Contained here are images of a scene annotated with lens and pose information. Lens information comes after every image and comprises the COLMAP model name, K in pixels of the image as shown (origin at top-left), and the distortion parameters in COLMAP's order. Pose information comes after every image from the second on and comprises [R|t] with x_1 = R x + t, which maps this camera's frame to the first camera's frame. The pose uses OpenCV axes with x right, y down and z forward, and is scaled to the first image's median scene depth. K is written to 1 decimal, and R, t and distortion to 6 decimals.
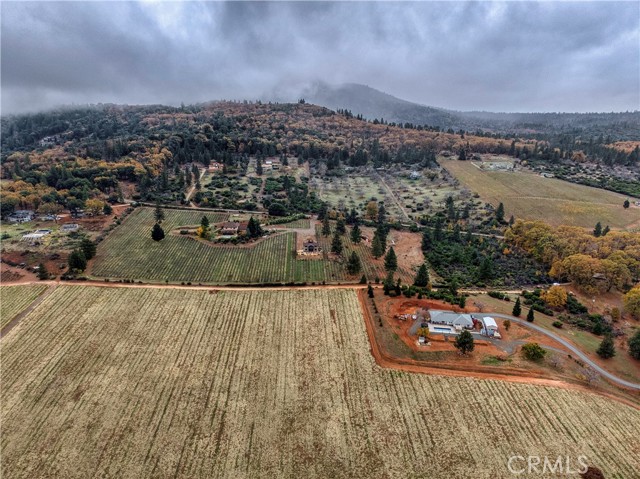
lens RADIAL K [[426.5, 0, 318.8], [0, 426.5, 236.0], [0, 0, 1]] dist [0.026374, -0.021711]
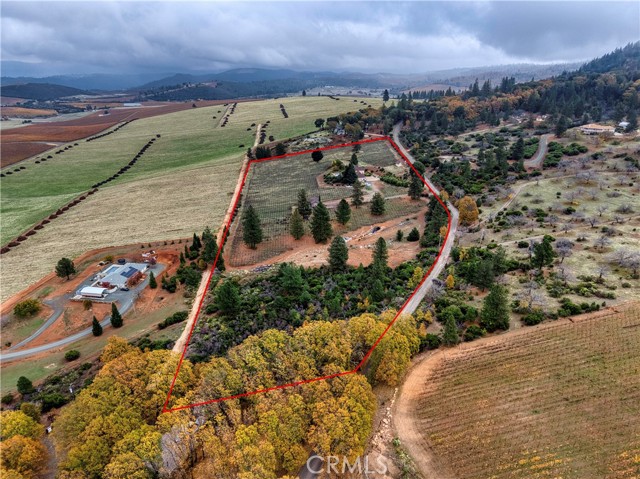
lens RADIAL K [[426.5, 0, 320.4], [0, 426.5, 239.9], [0, 0, 1]] dist [0.026374, -0.021711]
pose [[0.031949, 0.377613, -0.925412, 0.991997], [-0.255148, 0.898289, 0.357737, -0.269340], [0.966374, 0.224688, 0.125047, 1.101813]]
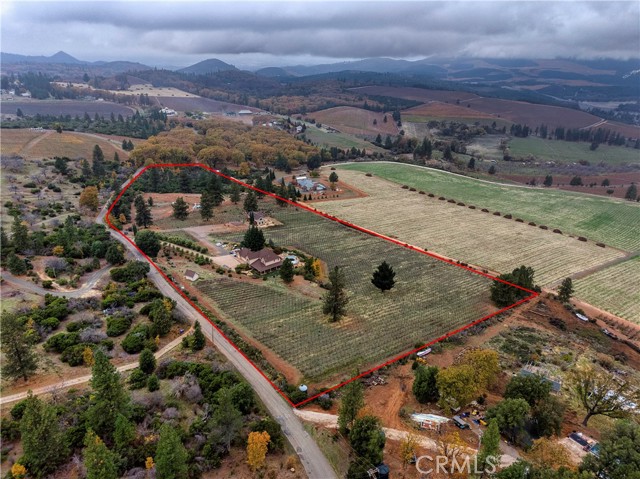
lens RADIAL K [[426.5, 0, 320.8], [0, 426.5, 237.1], [0, 0, 1]] dist [0.026374, -0.021711]
pose [[-0.615009, -0.319004, 0.721110, -0.857498], [0.186173, 0.829911, 0.525916, -0.433947], [-0.766226, 0.457694, -0.451013, 1.557571]]
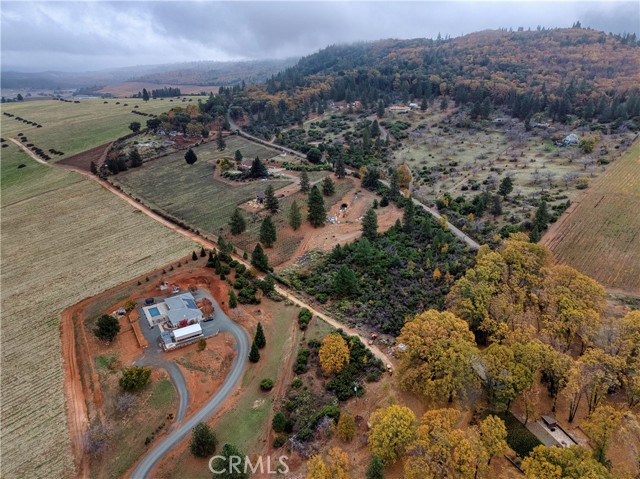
lens RADIAL K [[426.5, 0, 318.1], [0, 426.5, 240.4], [0, 0, 1]] dist [0.026374, -0.021711]
pose [[0.663270, 0.286289, -0.691456, 0.859674], [-0.186113, 0.958010, 0.218126, -0.130508], [0.724868, -0.015988, 0.688702, 0.547549]]
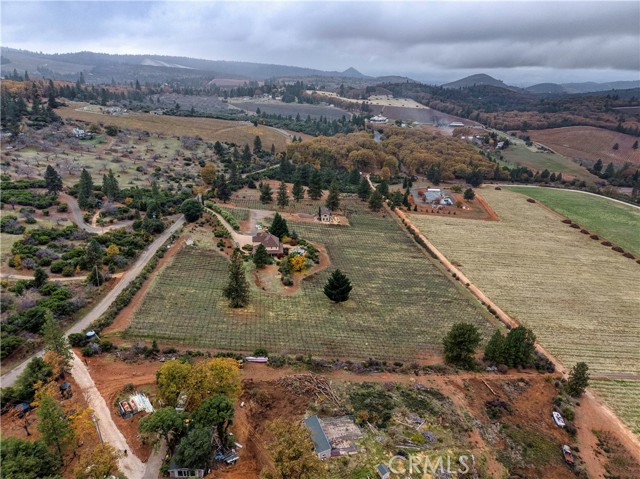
lens RADIAL K [[426.5, 0, 322.6], [0, 426.5, 242.5], [0, 0, 1]] dist [0.026374, -0.021711]
pose [[-0.073433, -0.381420, 0.921481, -0.984579], [0.241168, 0.889761, 0.387509, -0.305221], [-0.967701, 0.250687, 0.026649, 1.196185]]
